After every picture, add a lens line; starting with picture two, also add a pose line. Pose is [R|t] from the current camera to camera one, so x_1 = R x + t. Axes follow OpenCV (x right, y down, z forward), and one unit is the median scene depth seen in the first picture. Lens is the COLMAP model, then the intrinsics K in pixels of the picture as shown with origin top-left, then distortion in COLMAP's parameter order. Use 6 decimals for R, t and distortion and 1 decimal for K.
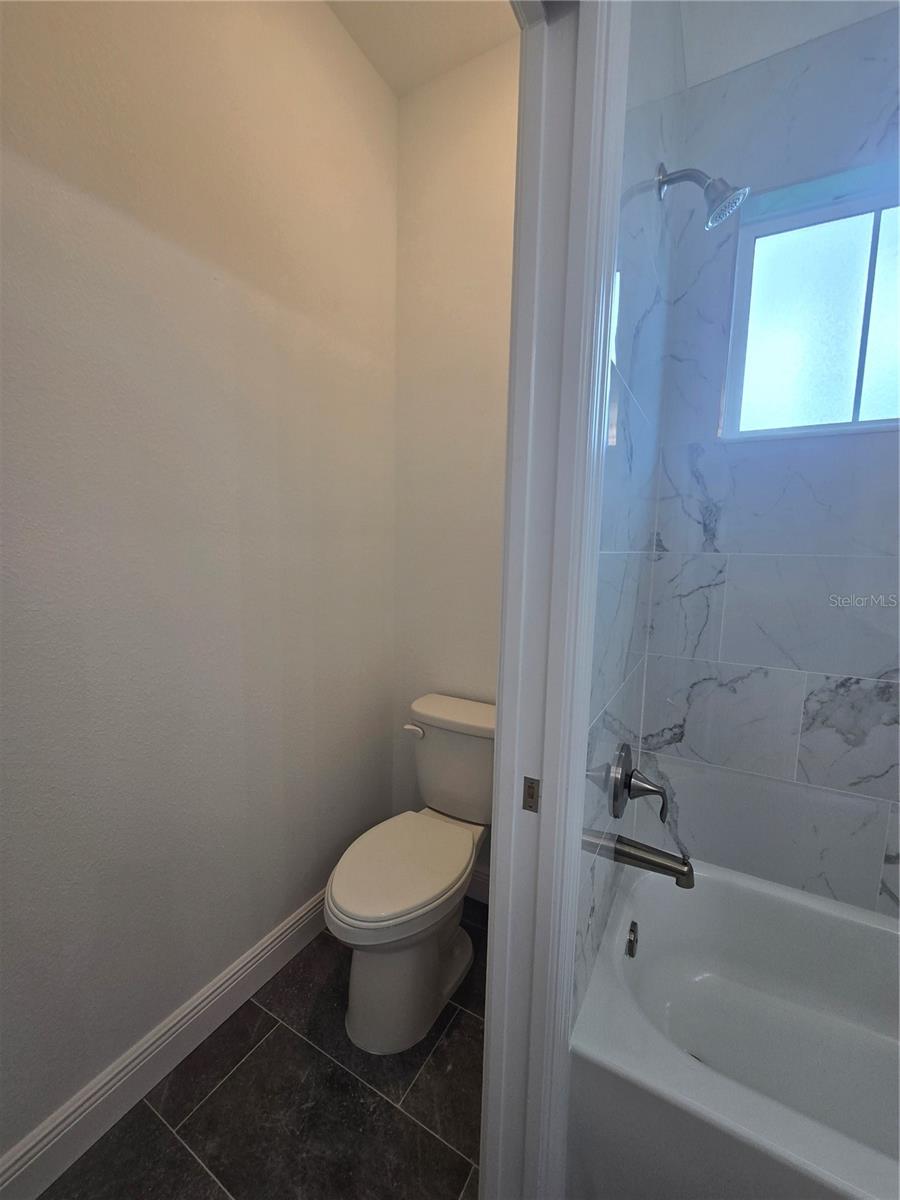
lens RADIAL K [[487.3, 0, 451.6], [0, 487.3, 599.4], [0, 0, 1]] dist [-0.003710, 0.000922]
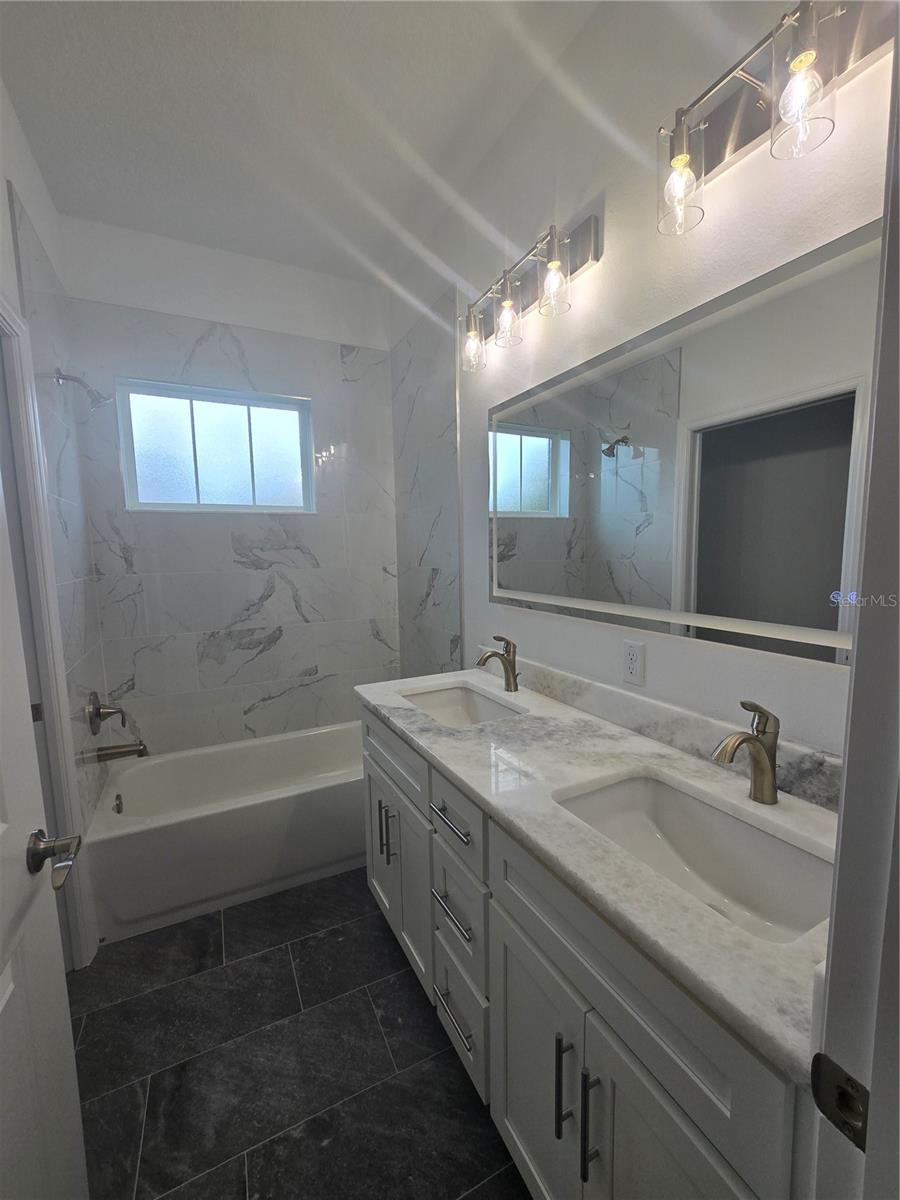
lens RADIAL K [[487.3, 0, 450.0], [0, 487.3, 614.1], [0, 0, 1]] dist [-0.003710, 0.000922]
pose [[0.553496, -0.135176, 0.821809, -0.297142], [0.119673, 0.989409, 0.082143, 0.038069], [-0.824209, 0.052883, 0.563811, -0.954119]]
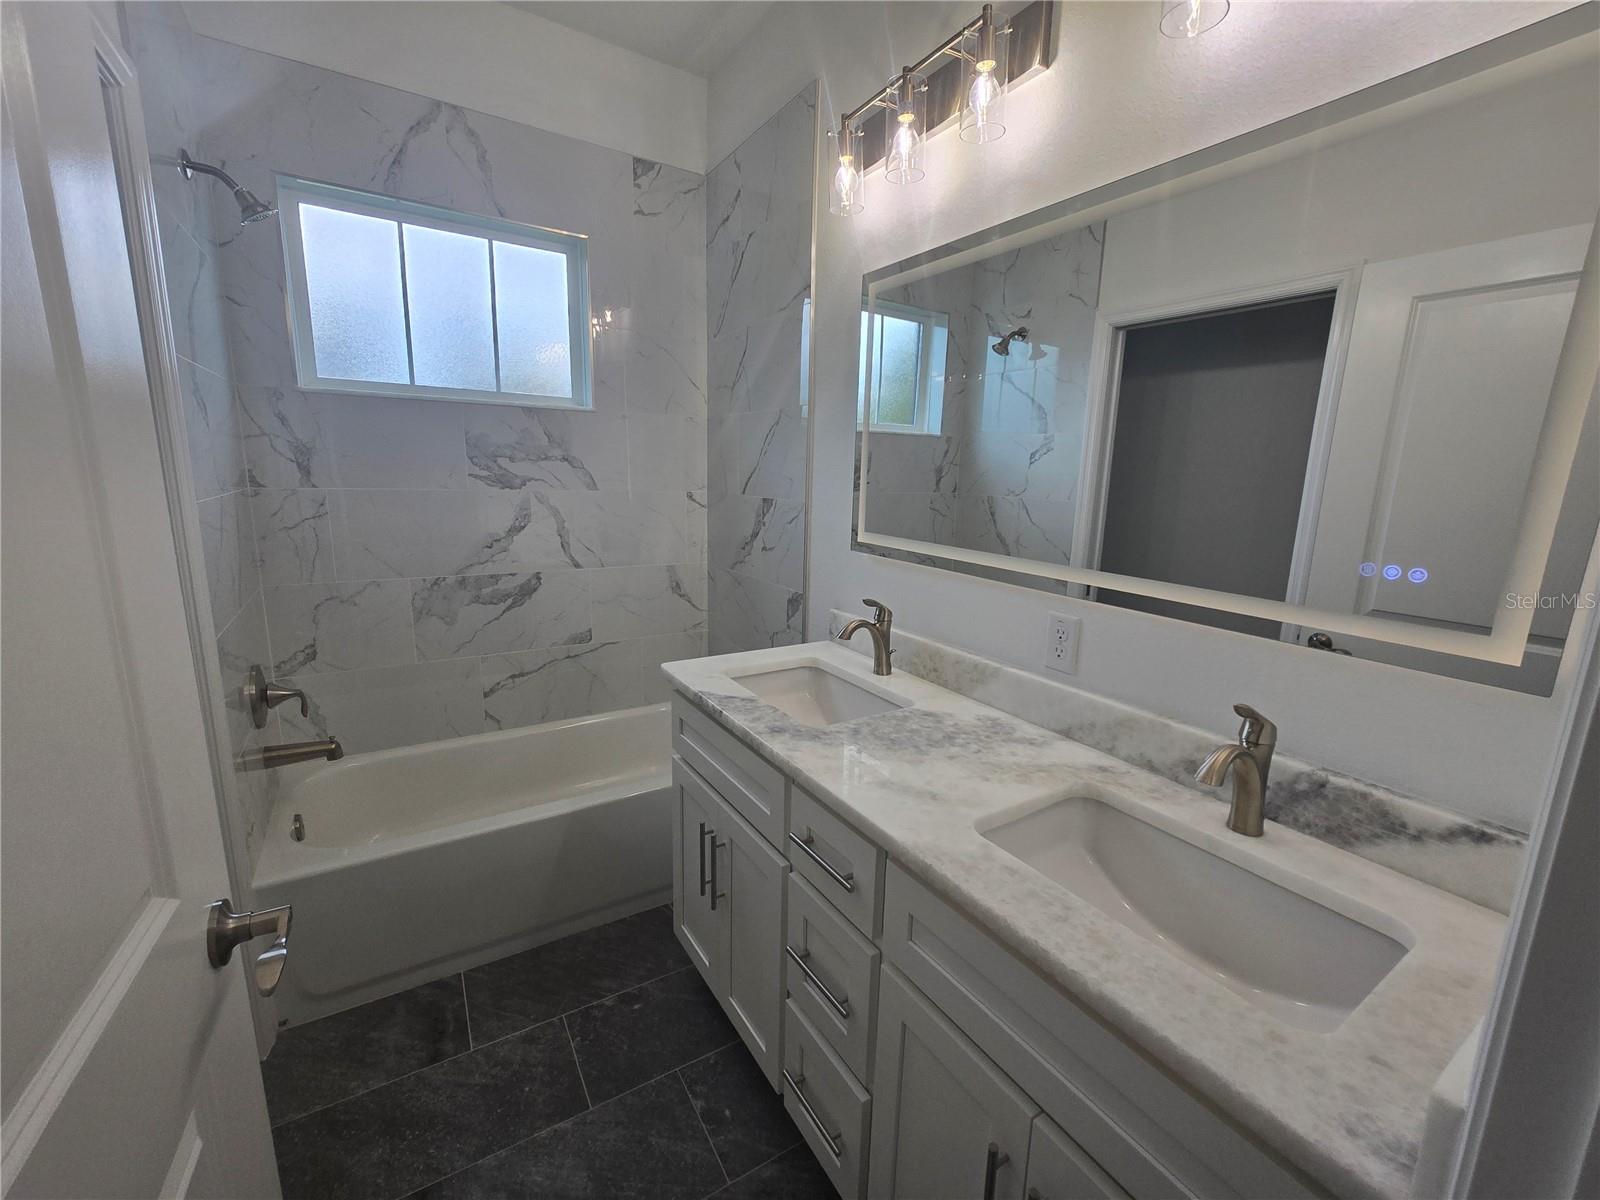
lens RADIAL K [[649.8, 0, 810.9], [0, 649.8, 602.2], [0, 0, 1]] dist [-0.003710, 0.000922]
pose [[0.463857, -0.180788, 0.867267, -0.307131], [0.076851, 0.983477, 0.163909, 0.008064], [-0.882570, -0.009380, 0.470087, -0.804969]]
